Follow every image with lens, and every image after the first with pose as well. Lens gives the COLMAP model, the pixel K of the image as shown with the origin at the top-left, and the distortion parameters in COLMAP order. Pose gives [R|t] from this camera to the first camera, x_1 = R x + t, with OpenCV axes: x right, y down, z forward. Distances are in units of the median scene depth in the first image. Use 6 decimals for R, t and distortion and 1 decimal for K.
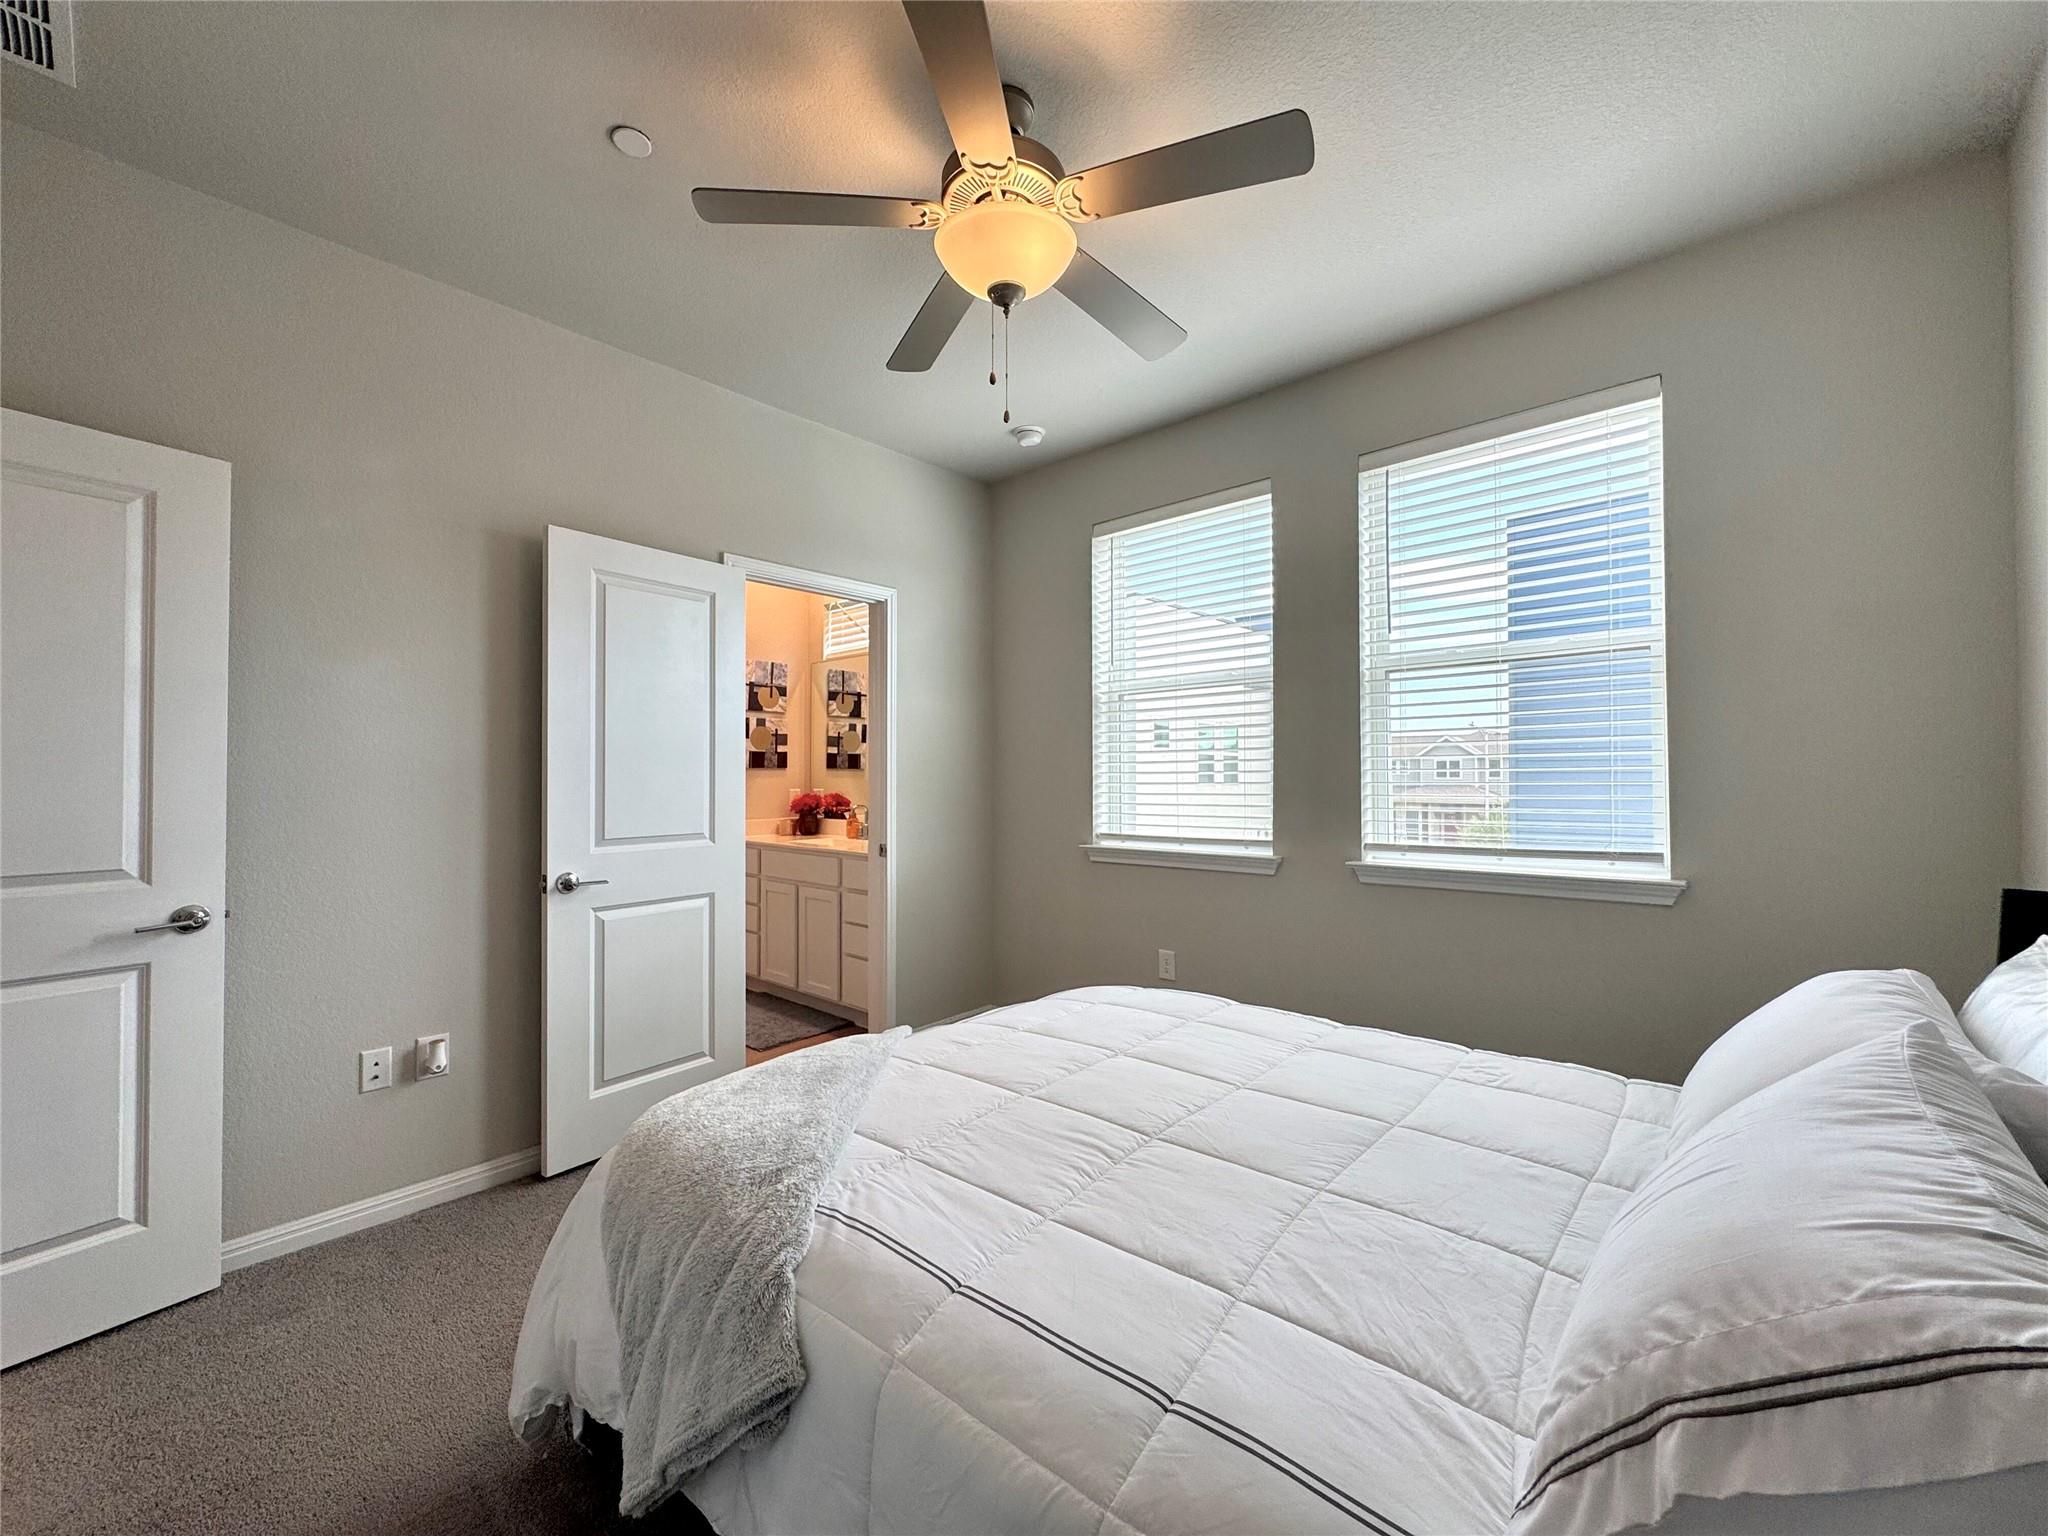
lens RADIAL K [[822.1, 0, 1030.1], [0, 822.1, 757.2], [0, 0, 1]] dist [-0.004353, -0.000354]
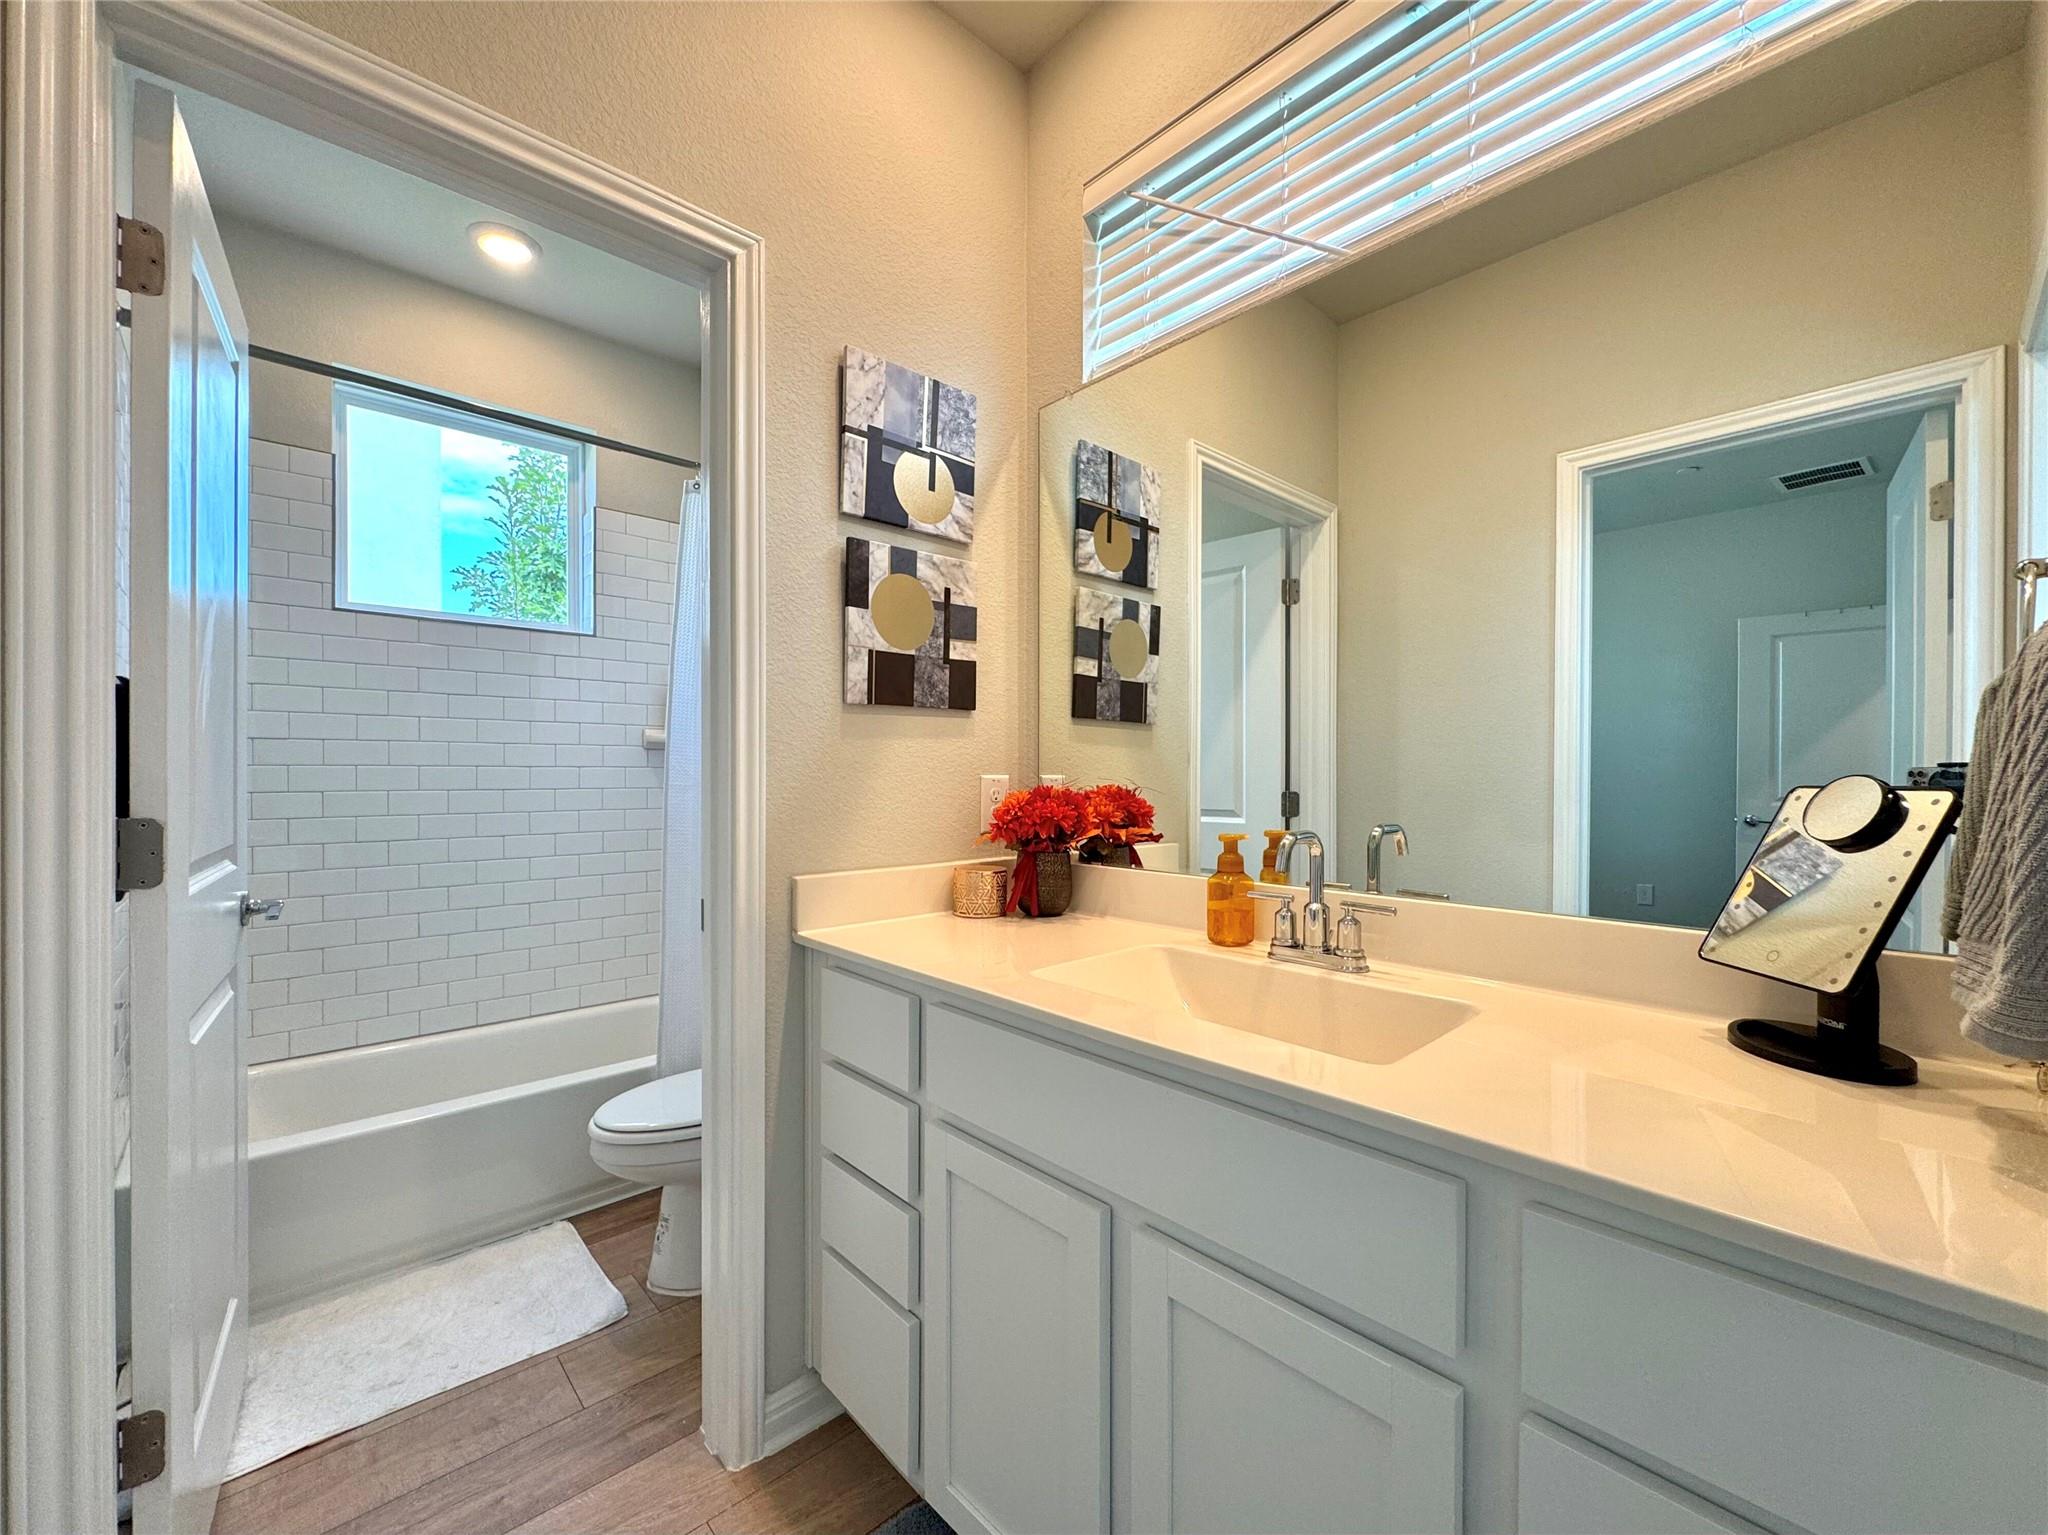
lens RADIAL K [[822.1, 0, 1022.0], [0, 822.1, 776.7], [0, 0, 1]] dist [-0.004353, -0.000354]
pose [[0.994559, 0.005173, -0.104046, -0.240385], [-0.002488, 0.999661, 0.025915, 0.031363], [0.104145, -0.025515, 0.994235, 0.664709]]
